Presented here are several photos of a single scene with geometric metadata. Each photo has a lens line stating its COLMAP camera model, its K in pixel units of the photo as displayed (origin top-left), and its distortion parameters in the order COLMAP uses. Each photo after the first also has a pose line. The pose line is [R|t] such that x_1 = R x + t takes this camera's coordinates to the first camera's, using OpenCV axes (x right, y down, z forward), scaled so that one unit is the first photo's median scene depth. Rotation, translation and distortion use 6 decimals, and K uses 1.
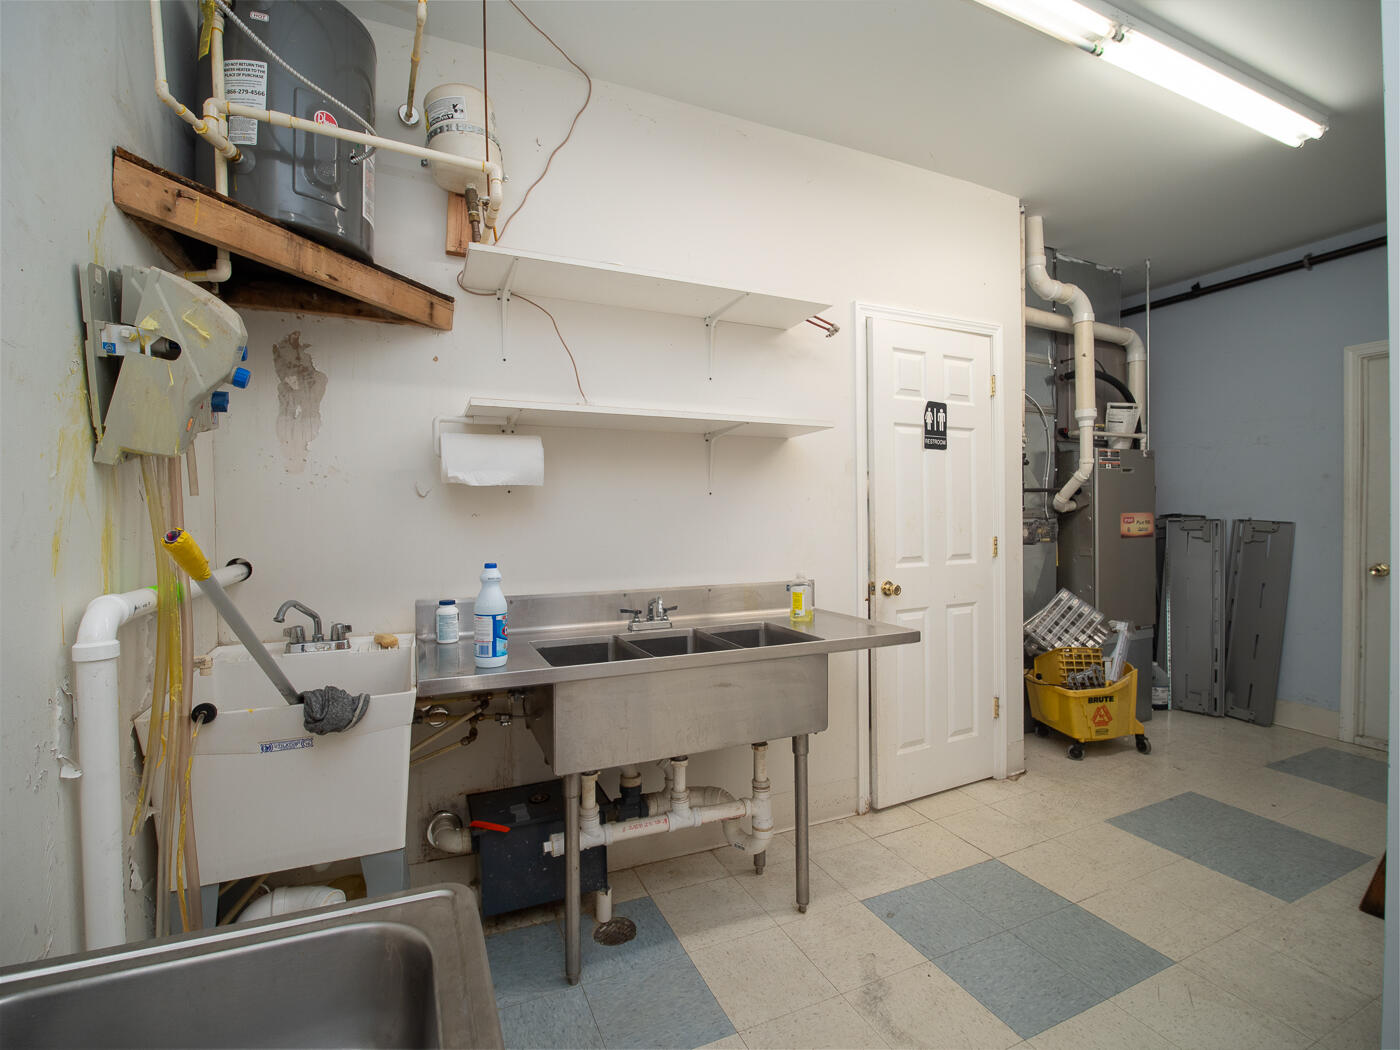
lens RADIAL K [[639.9, 0, 700.0], [0, 639.9, 525.0], [0, 0, 1]] dist [-0.002312, -0.000541]
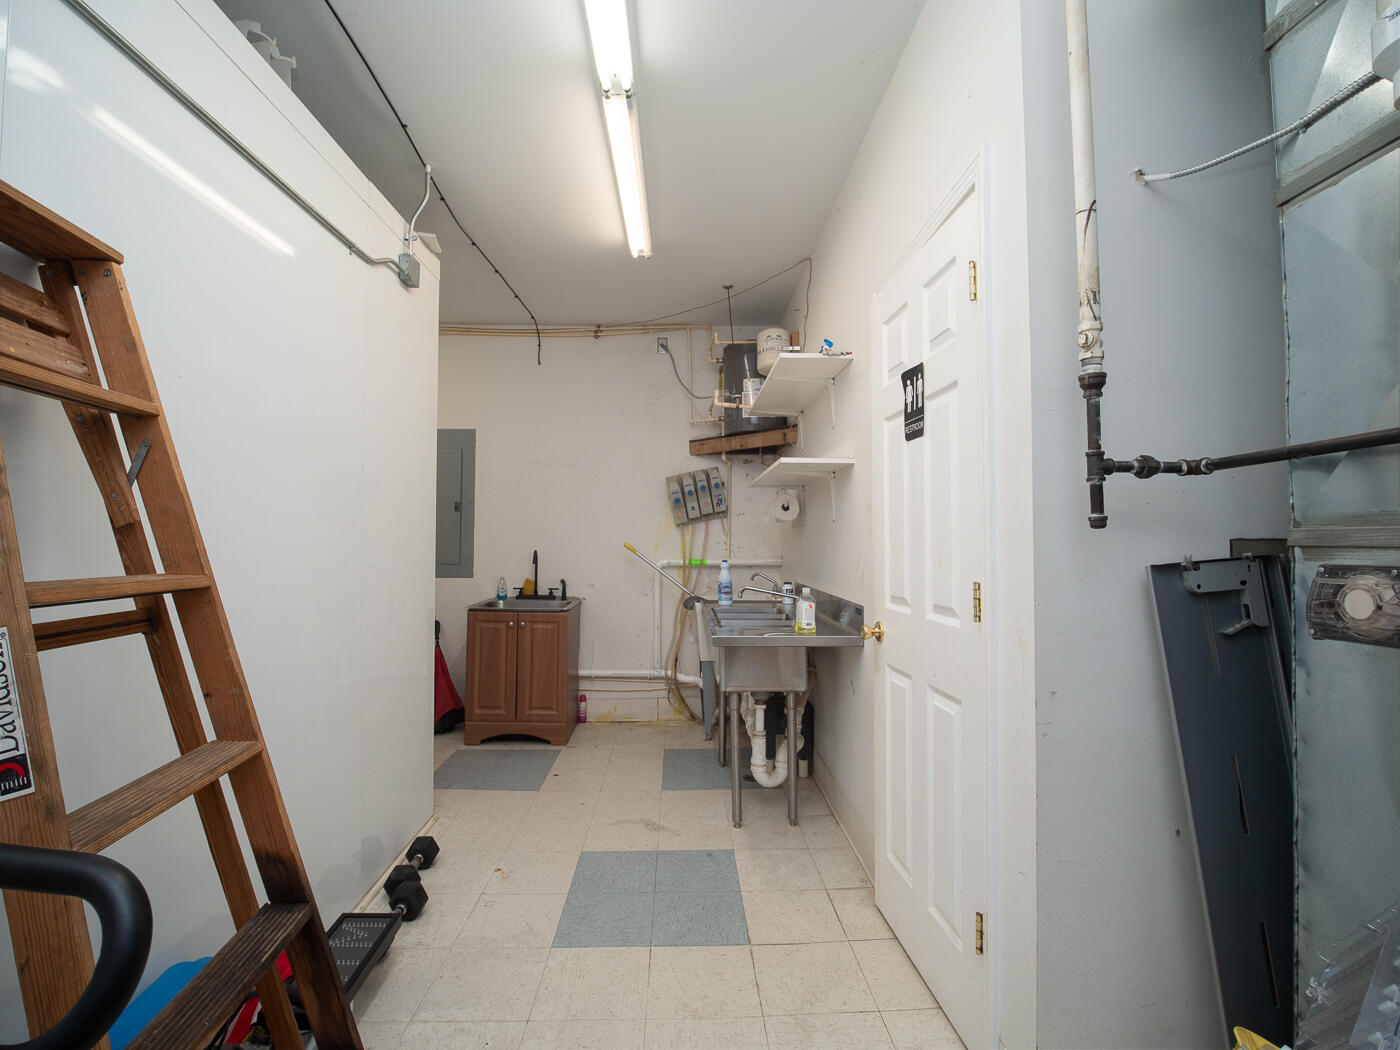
lens RADIAL K [[639.9, 0, 700.0], [0, 639.9, 525.0], [0, 0, 1]] dist [-0.002312, -0.000541]
pose [[-0.388579, -0.030792, -0.920901, 1.423345], [-0.016022, 0.999516, -0.026660, -0.007588], [0.921276, 0.004396, -0.388884, 1.405510]]
